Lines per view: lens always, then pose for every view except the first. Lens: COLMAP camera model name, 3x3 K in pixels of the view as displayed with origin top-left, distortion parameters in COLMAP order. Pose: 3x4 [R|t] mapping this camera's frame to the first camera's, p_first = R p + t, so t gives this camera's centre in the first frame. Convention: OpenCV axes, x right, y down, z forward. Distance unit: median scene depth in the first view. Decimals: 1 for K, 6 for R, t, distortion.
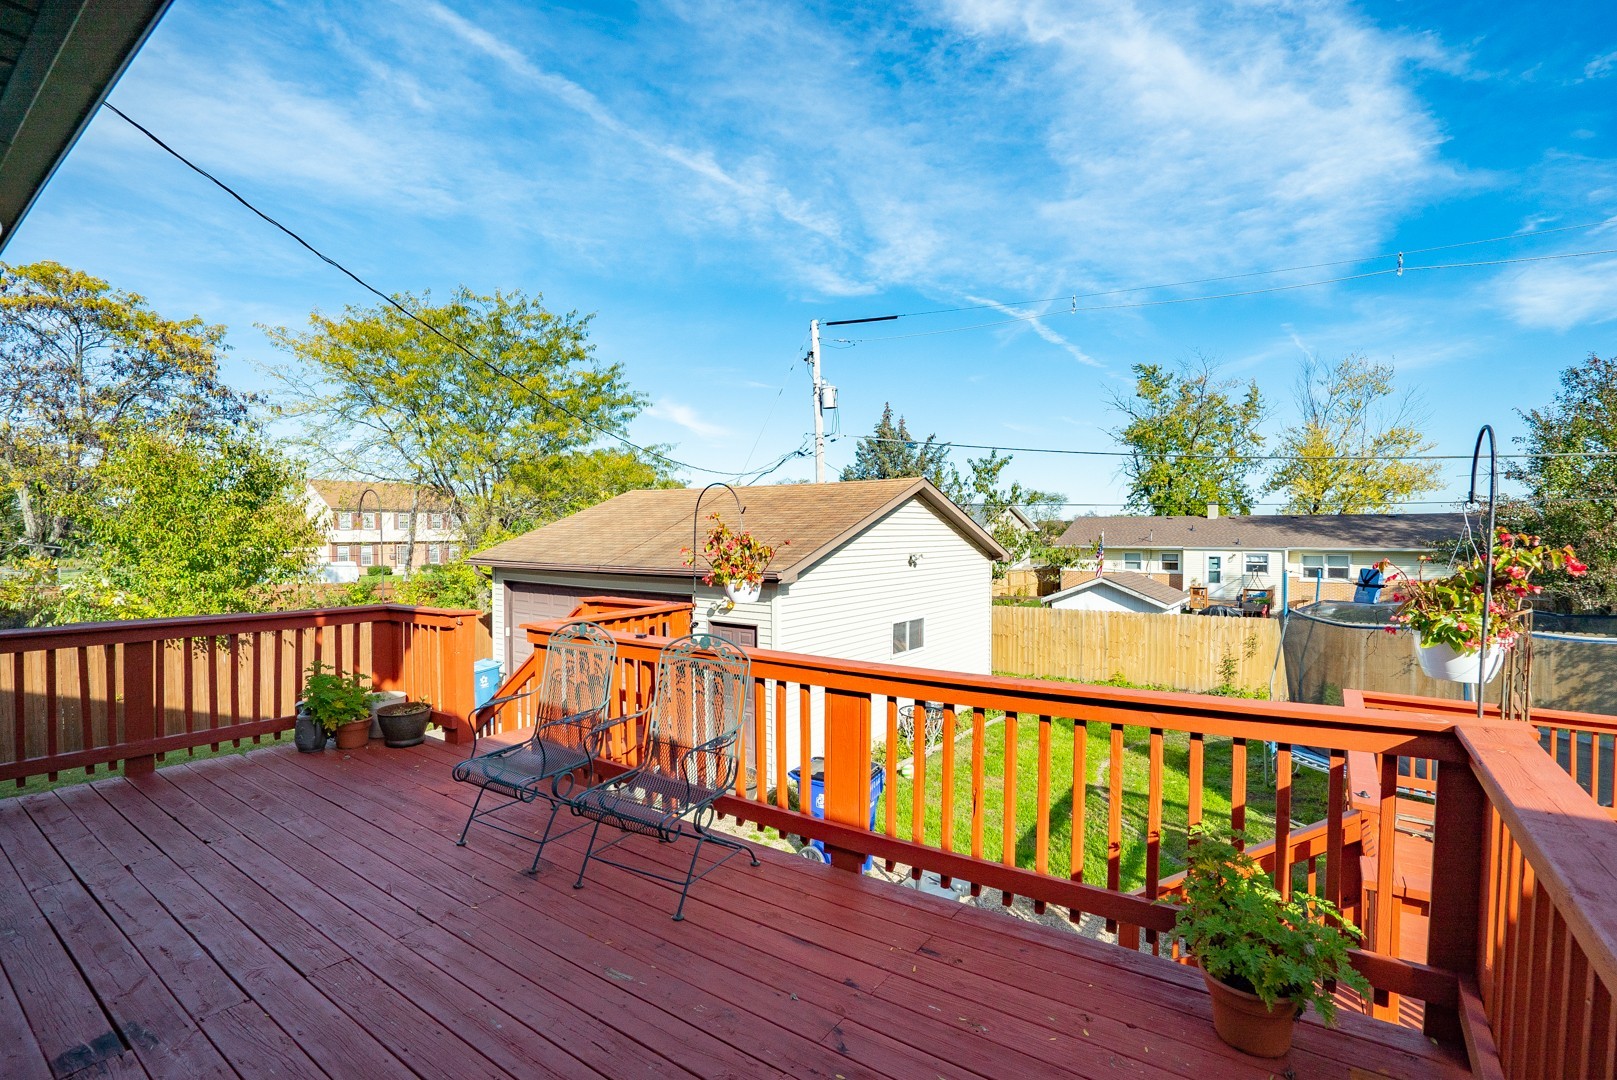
lens RADIAL K [[758.2, 0, 808.5], [0, 758.2, 540.0], [0, 0, 1]] dist [-0.045202, 0.000068]
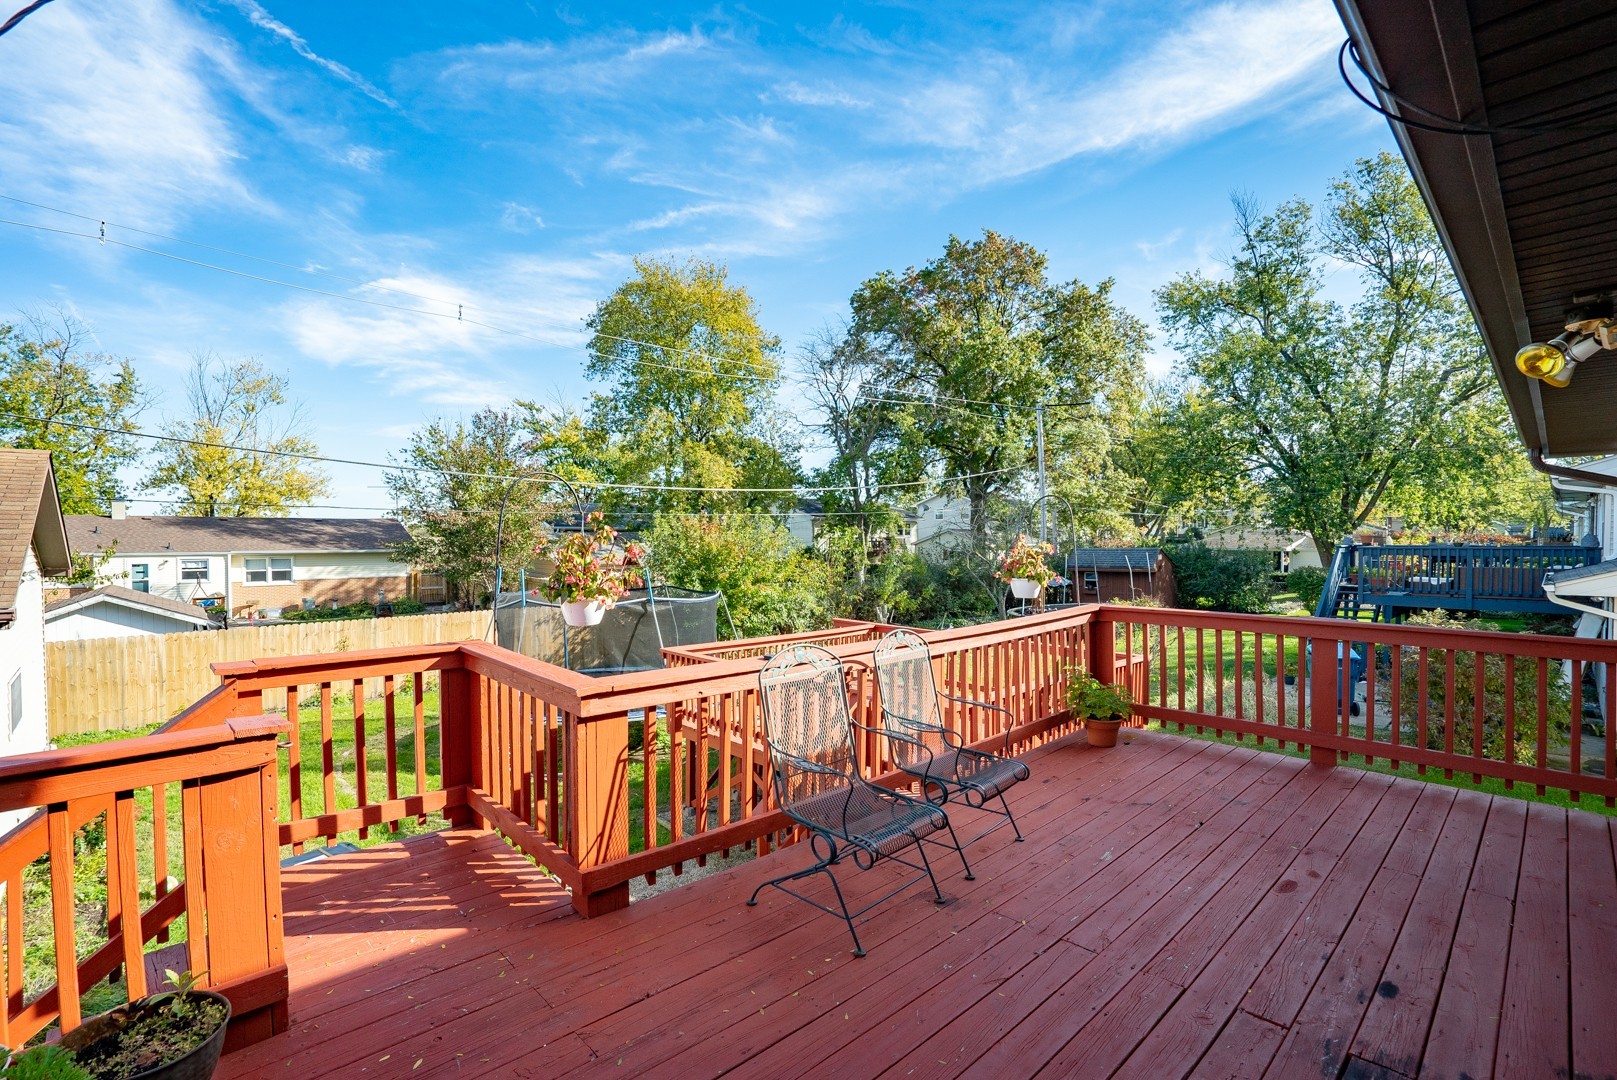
lens RADIAL K [[729.2, 0, 809.9], [0, 729.2, 550.5], [0, 0, 1]] dist [-0.003633, -0.000410]
pose [[0.199579, -0.018911, 0.979699, -0.116687], [0.008152, 0.999811, 0.017638, -0.001478], [-0.979848, 0.004466, 0.199695, 0.086726]]
